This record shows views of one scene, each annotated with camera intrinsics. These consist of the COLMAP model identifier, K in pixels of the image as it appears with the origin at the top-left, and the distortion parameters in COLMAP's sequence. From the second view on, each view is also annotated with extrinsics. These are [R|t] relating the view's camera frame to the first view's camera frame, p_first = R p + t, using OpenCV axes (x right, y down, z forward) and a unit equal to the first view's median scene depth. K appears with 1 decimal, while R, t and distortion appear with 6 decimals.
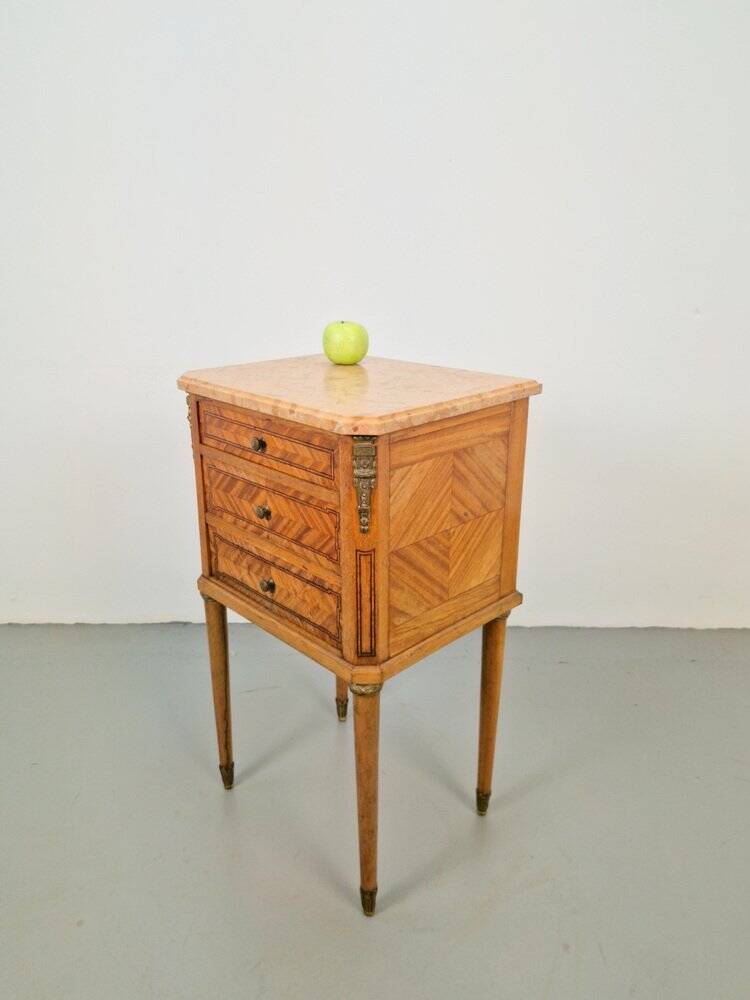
lens RADIAL K [[700.0, 0, 366.5], [0, 700.0, 488.7], [0, 0, 1]] dist [0.061457, -0.004605]
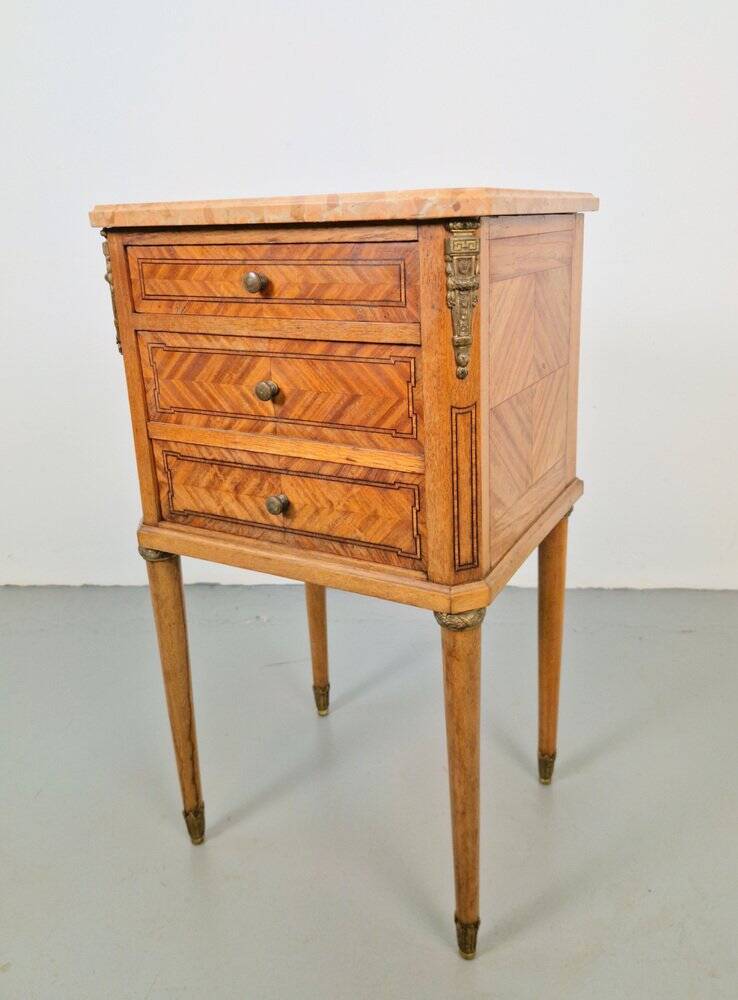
lens RADIAL K [[745.4, 0, 407.8], [0, 745.4, 438.8], [0, 0, 1]] dist [0.092532, -0.095491]
pose [[0.946884, -0.115174, 0.300243, -0.242952], [0.131967, 0.990593, -0.036194, 0.123223], [-0.293250, 0.073894, 0.953176, 0.291981]]
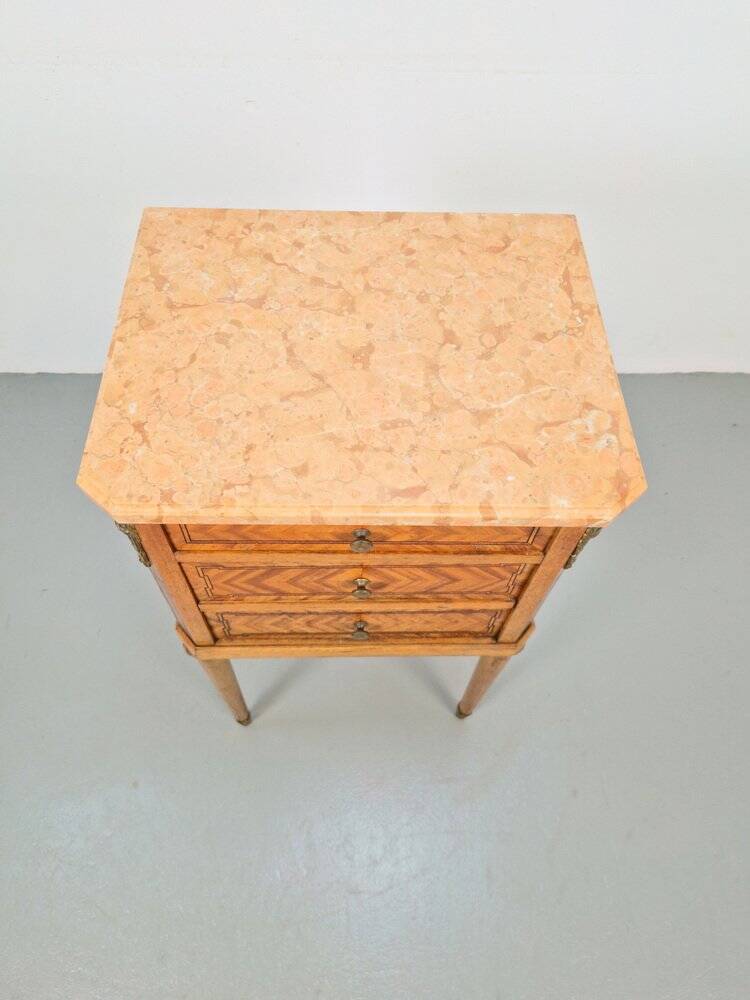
lens RADIAL K [[677.6, 0, 374.0], [0, 677.6, 485.1], [0, 0, 1]] dist [0.079752, -0.097395]
pose [[0.679276, -0.606703, 0.412911, -0.356109], [0.205119, 0.697171, 0.686935, -0.495515], [-0.704635, -0.381922, 0.598018, 0.642968]]
